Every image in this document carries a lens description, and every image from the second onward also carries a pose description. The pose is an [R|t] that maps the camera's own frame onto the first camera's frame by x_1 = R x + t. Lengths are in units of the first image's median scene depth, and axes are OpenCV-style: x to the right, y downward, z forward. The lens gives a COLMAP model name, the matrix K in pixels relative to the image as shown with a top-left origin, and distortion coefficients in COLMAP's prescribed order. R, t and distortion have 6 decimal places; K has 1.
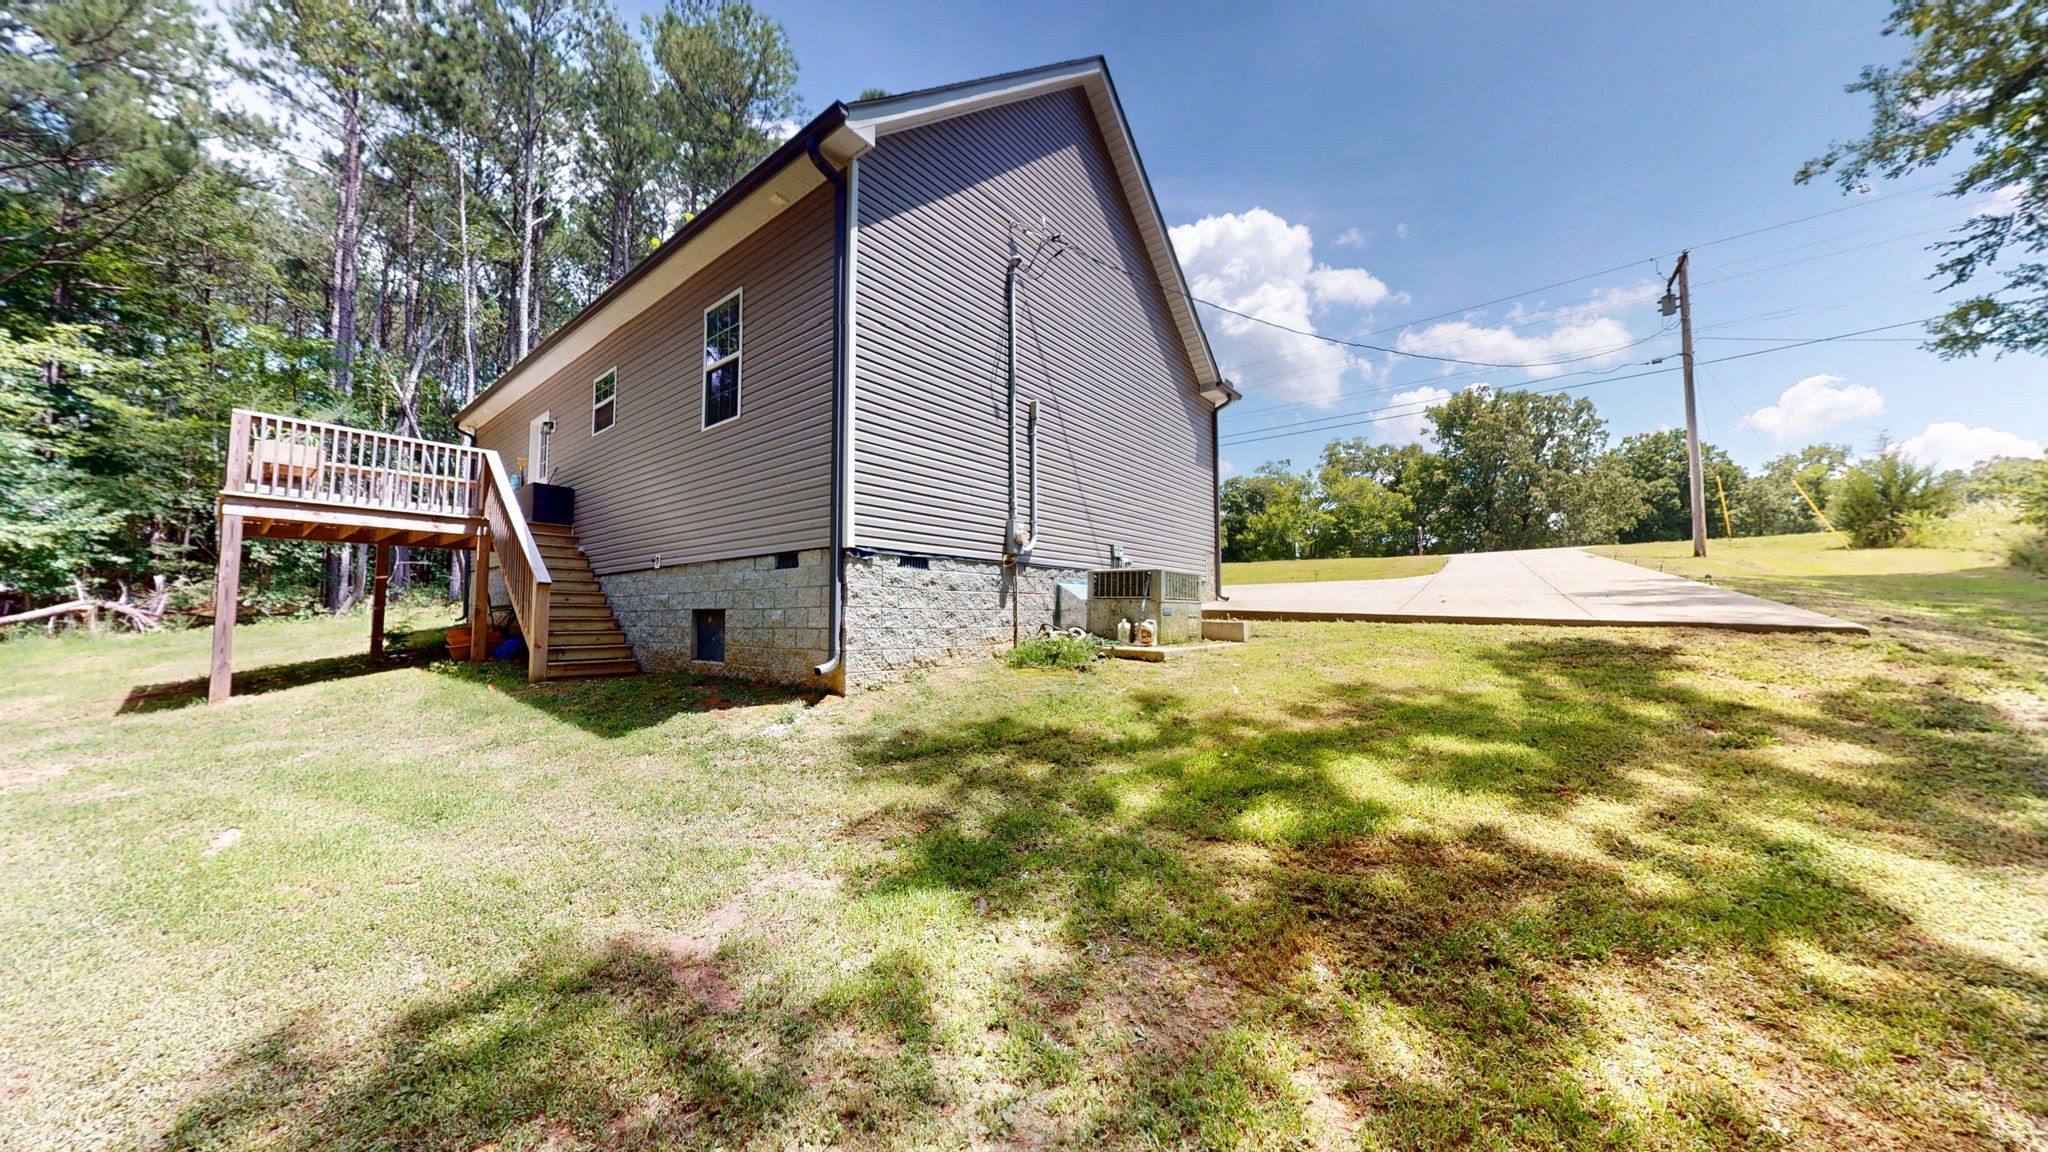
lens RADIAL K [[637.9, 0, 1023.4], [0, 637.9, 577.4], [0, 0, 1]] dist [-0.002583, -0.000226]
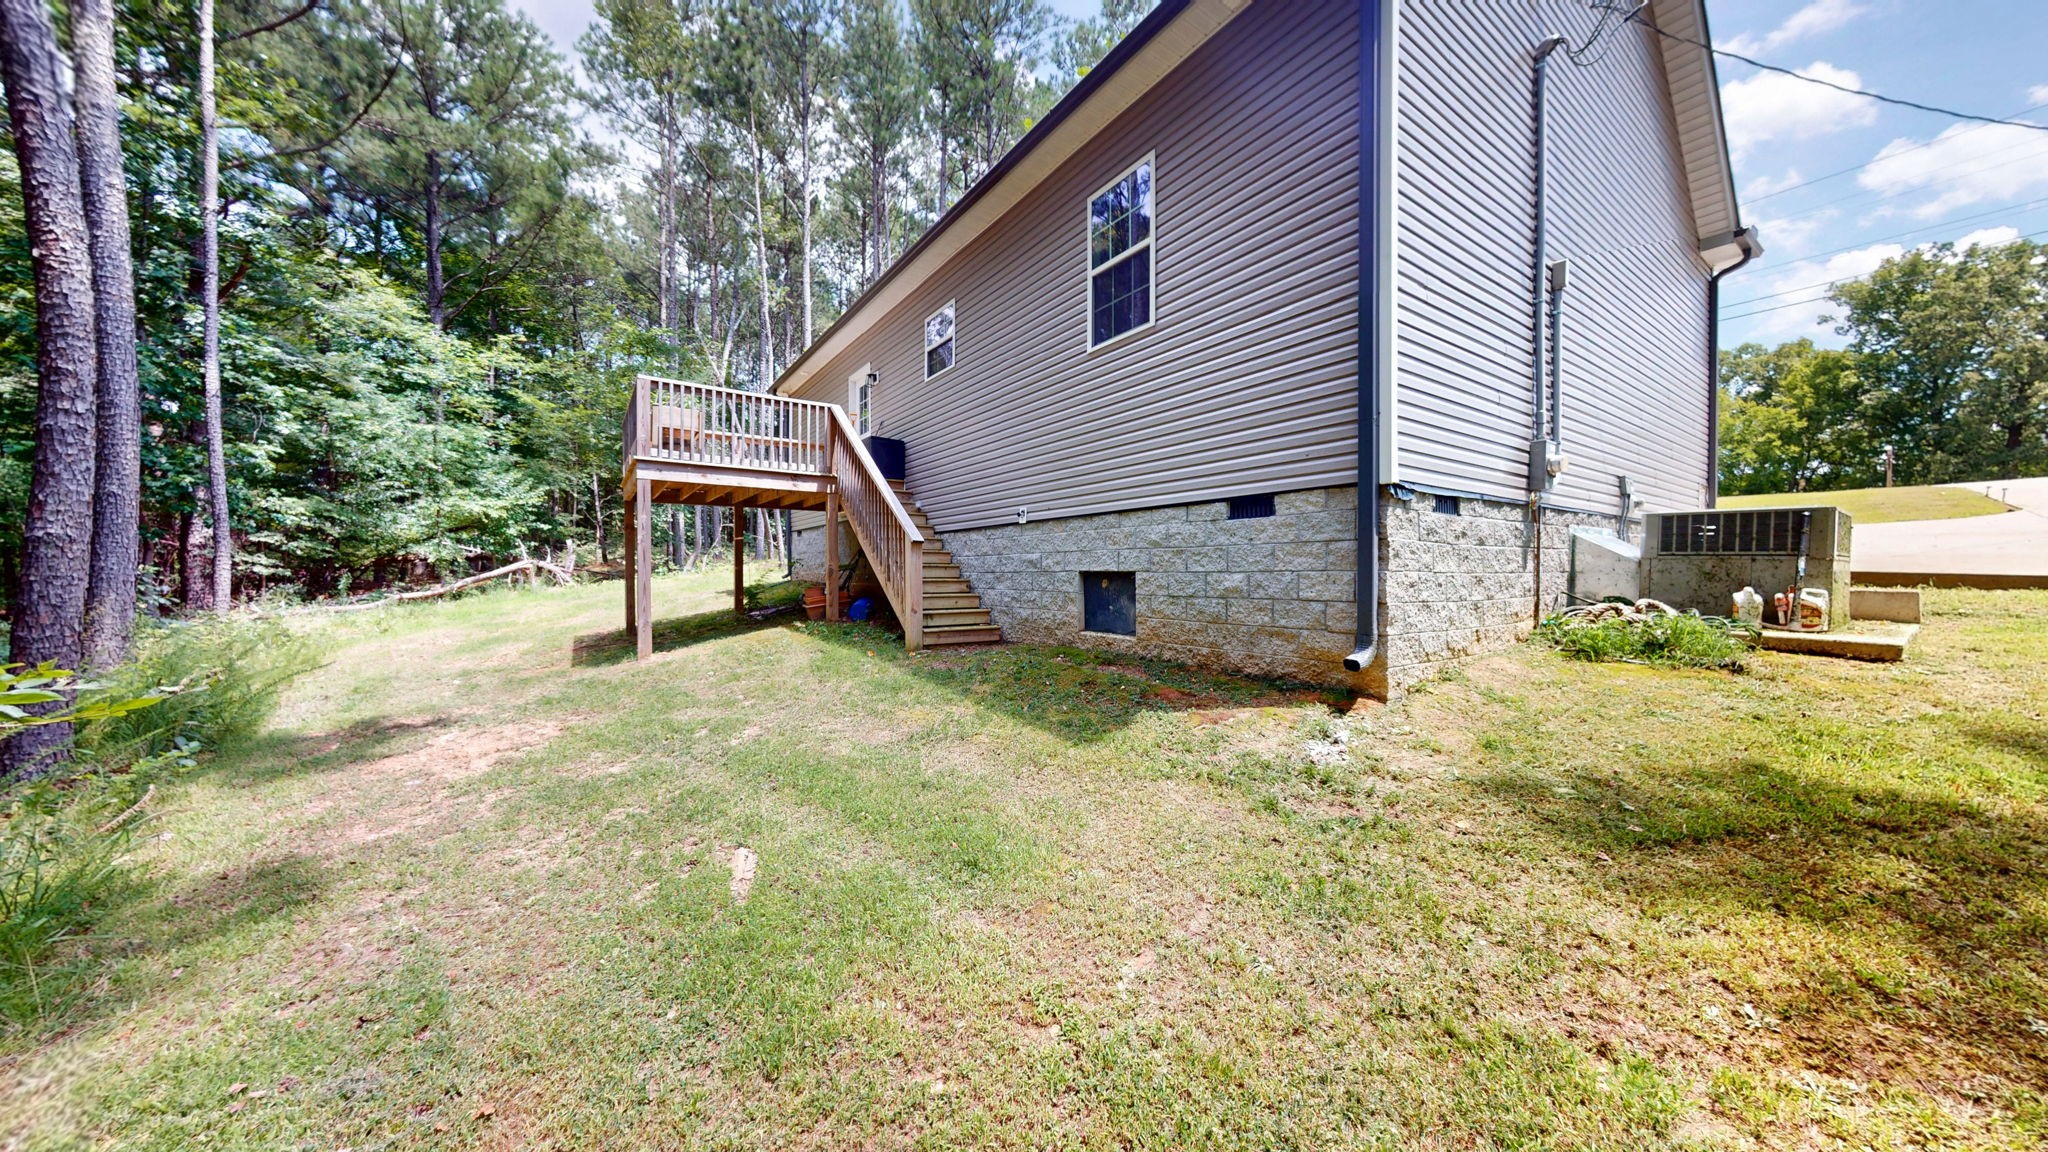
lens RADIAL K [[637.9, 0, 1025.6], [0, 637.9, 573.3], [0, 0, 1]] dist [-0.002583, -0.000226]
pose [[0.955254, 0.002568, -0.295775, -0.249241], [0.016949, 0.997844, 0.063402, -0.000663], [0.295301, -0.065578, 0.953151, 0.134267]]
